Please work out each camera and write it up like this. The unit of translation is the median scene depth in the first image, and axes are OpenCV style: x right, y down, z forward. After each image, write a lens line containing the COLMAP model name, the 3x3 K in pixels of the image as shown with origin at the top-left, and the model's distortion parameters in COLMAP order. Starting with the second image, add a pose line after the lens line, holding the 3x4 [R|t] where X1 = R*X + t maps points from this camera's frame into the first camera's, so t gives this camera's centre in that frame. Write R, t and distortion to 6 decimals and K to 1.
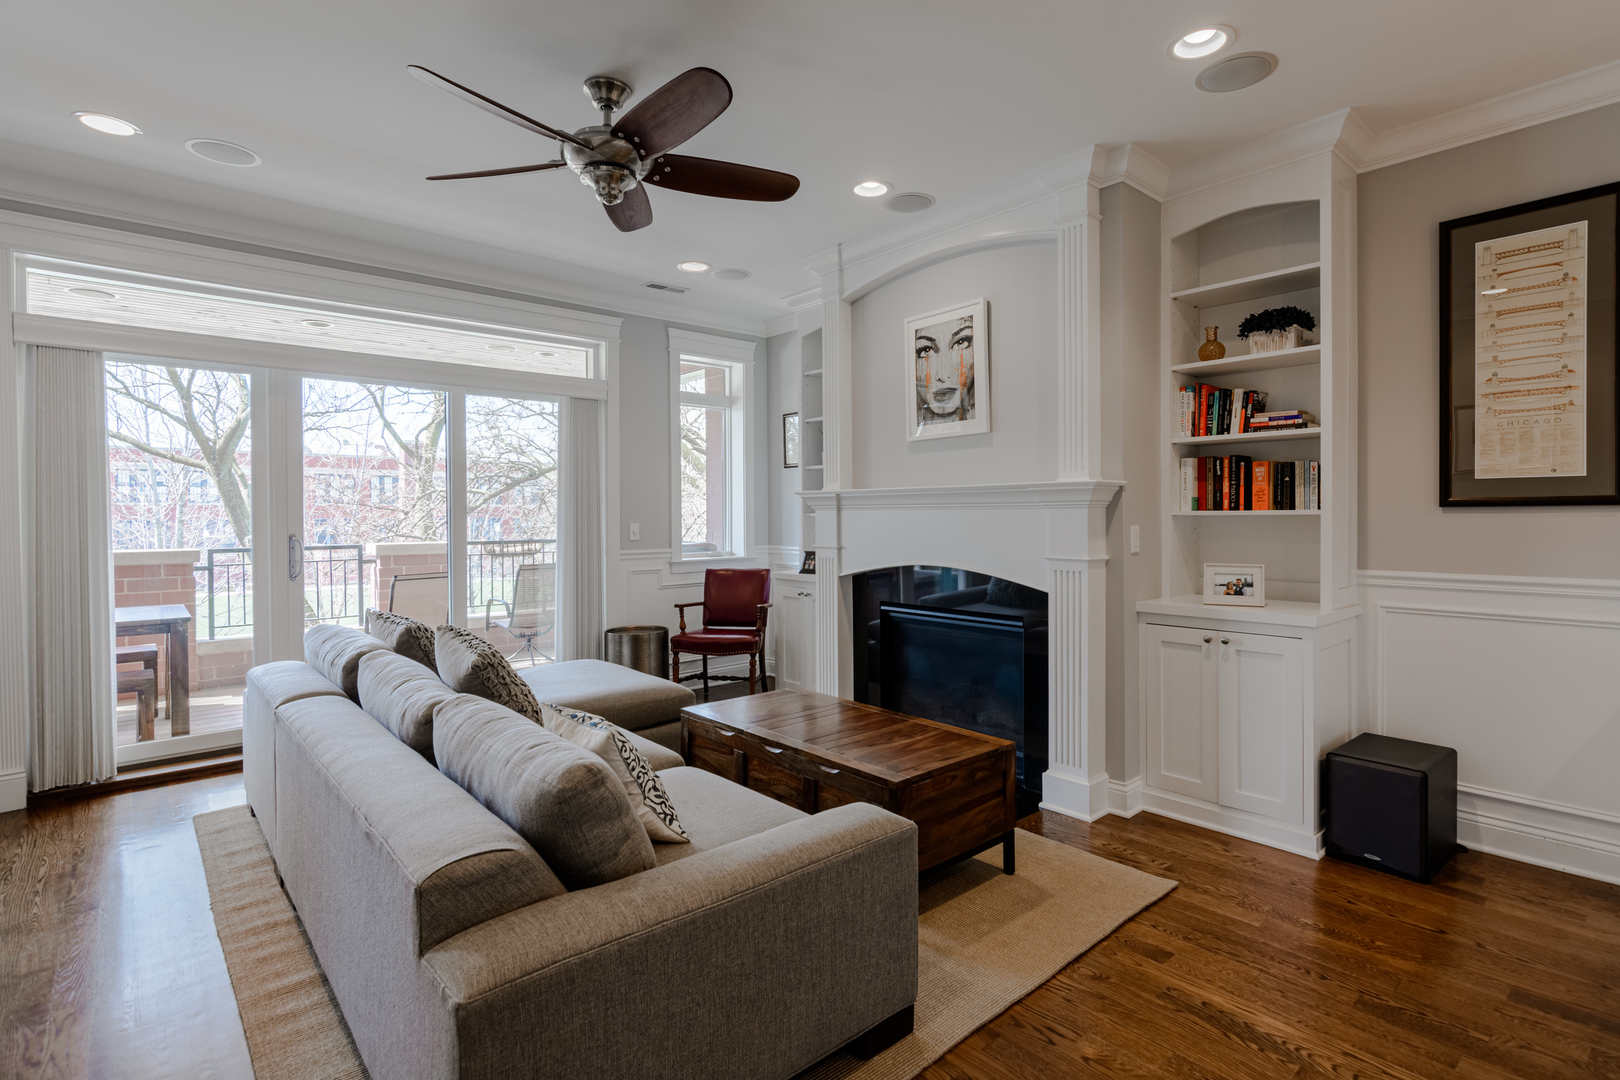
lens RADIAL K [[789.6, 0, 827.3], [0, 789.6, 523.8], [0, 0, 1]] dist [0.001448, 0.000453]
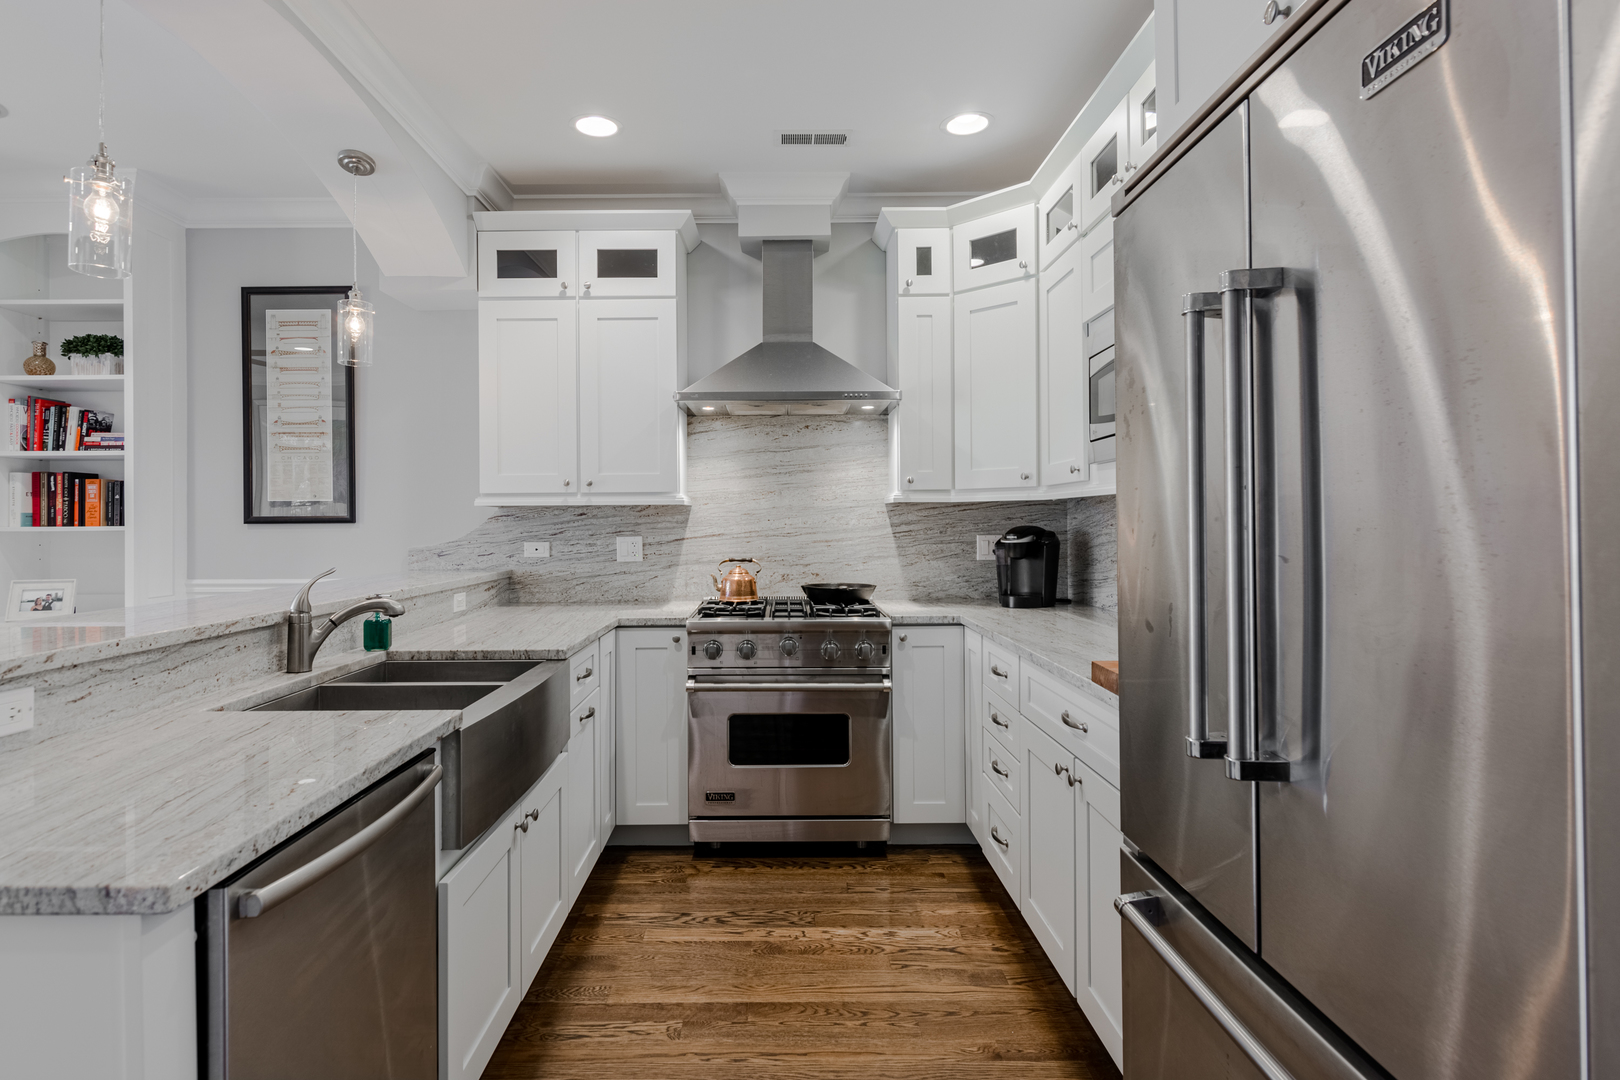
lens RADIAL K [[850.0, 0, 778.5], [0, 850.0, 518.7], [0, 0, 1]] dist [-0.001238, -0.000139]
pose [[0.668430, 0.005666, 0.743753, 0.311912], [0.010972, 0.999787, -0.017478, 0.001920], [-0.743694, 0.019843, 0.668226, -0.396904]]
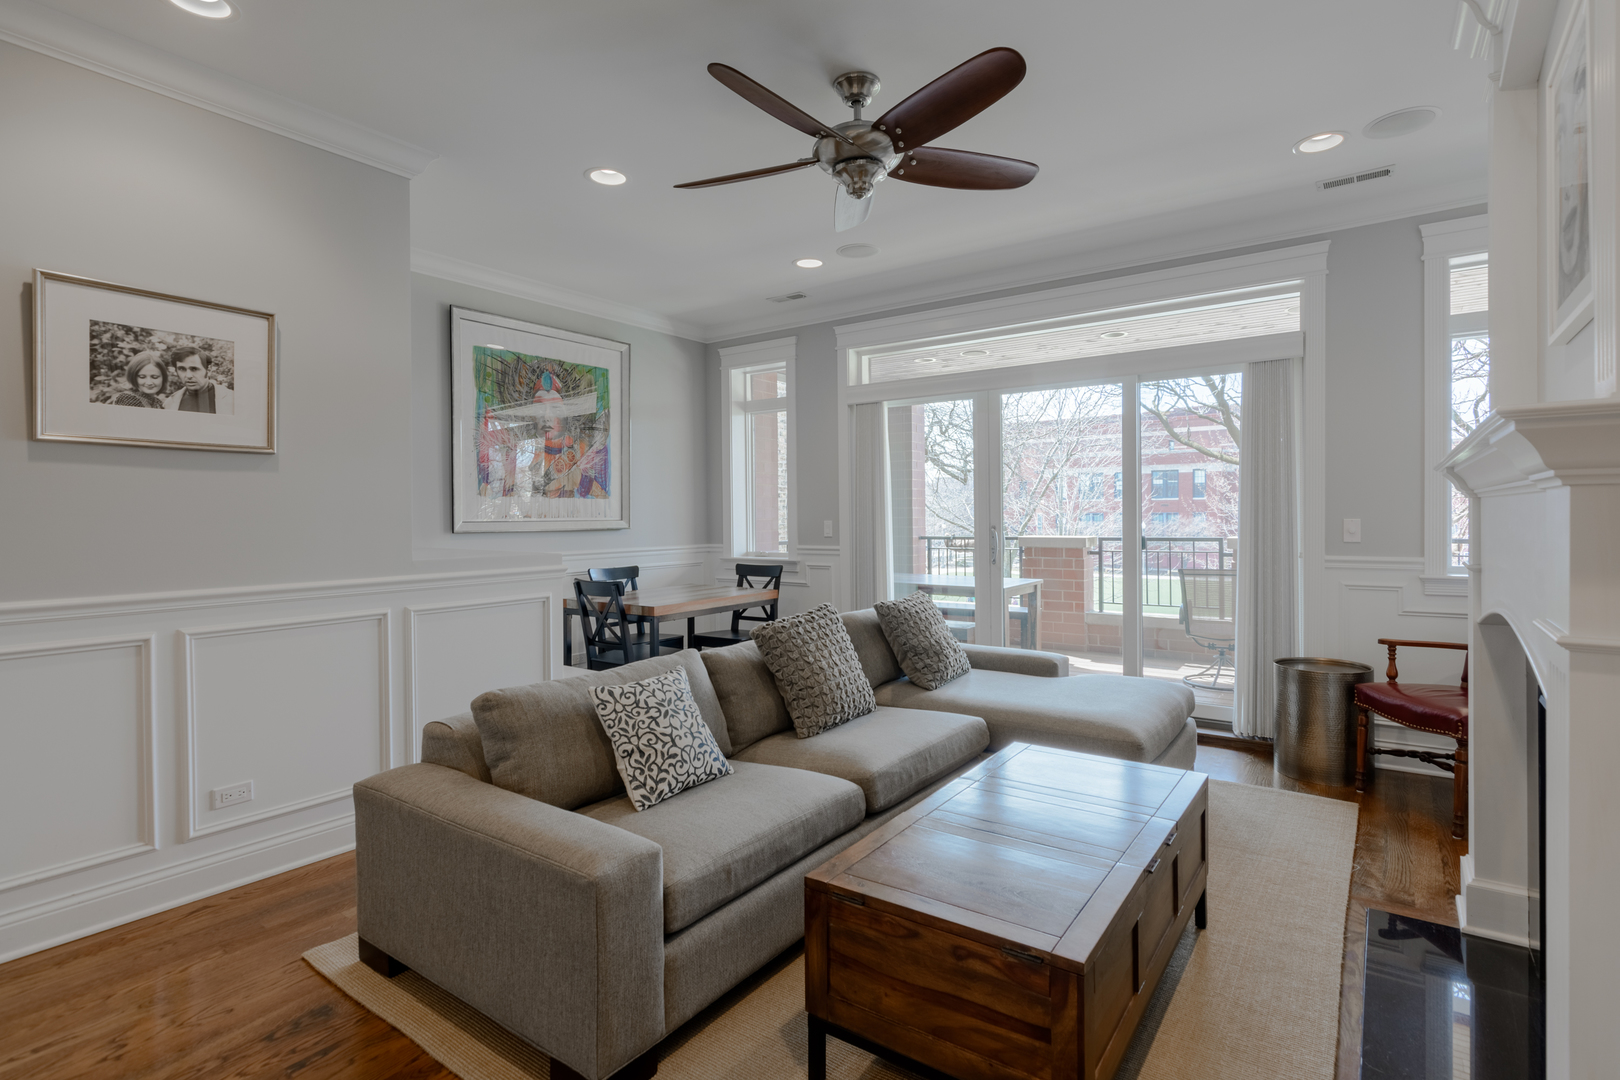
lens RADIAL K [[789.6, 0, 827.3], [0, 789.6, 523.8], [0, 0, 1]] dist [0.001448, 0.000453]
pose [[0.223616, 0.014482, -0.974570, 0.543392], [-0.003159, 0.999895, 0.014133, -0.007548], [0.974672, -0.000082, 0.223638, 0.578865]]
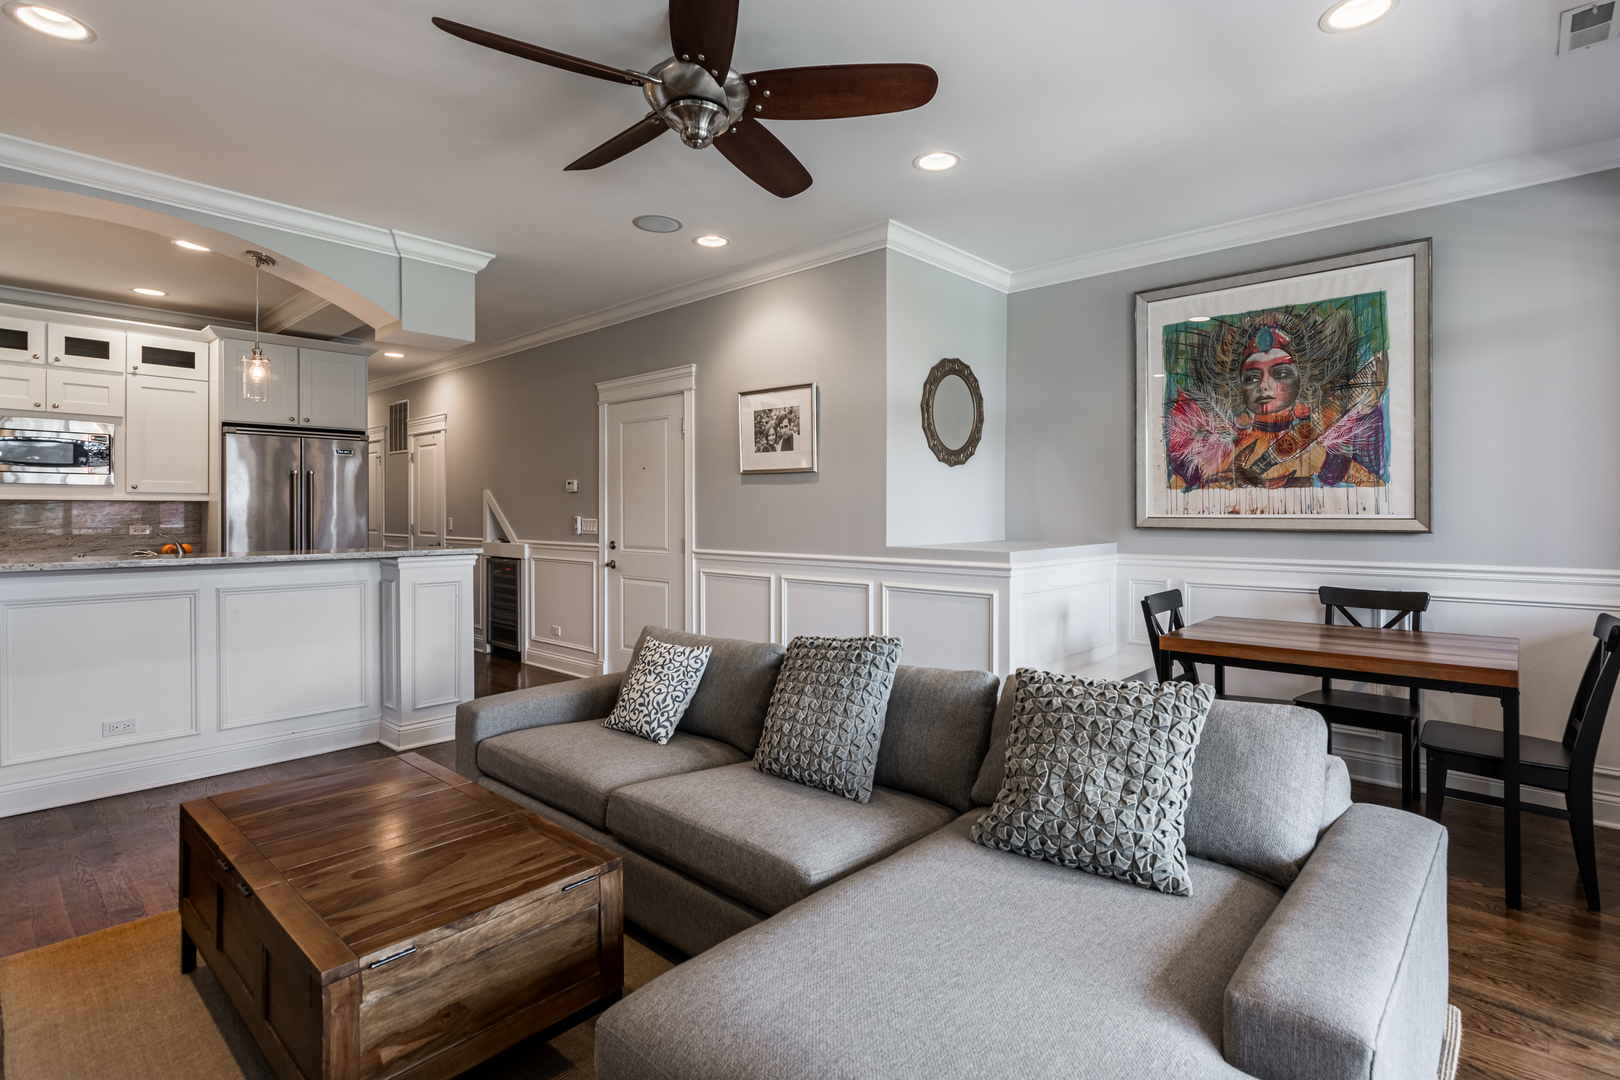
lens RADIAL K [[786.3, 0, 827.1], [0, 786.3, 509.5], [0, 0, 1]] dist [-0.000458, 0.001347]
pose [[-0.993093, 0.005041, -0.117220, -0.241187], [0.004256, 0.999967, 0.006945, -0.013693], [0.117251, 0.006399, -0.993082, 1.458682]]
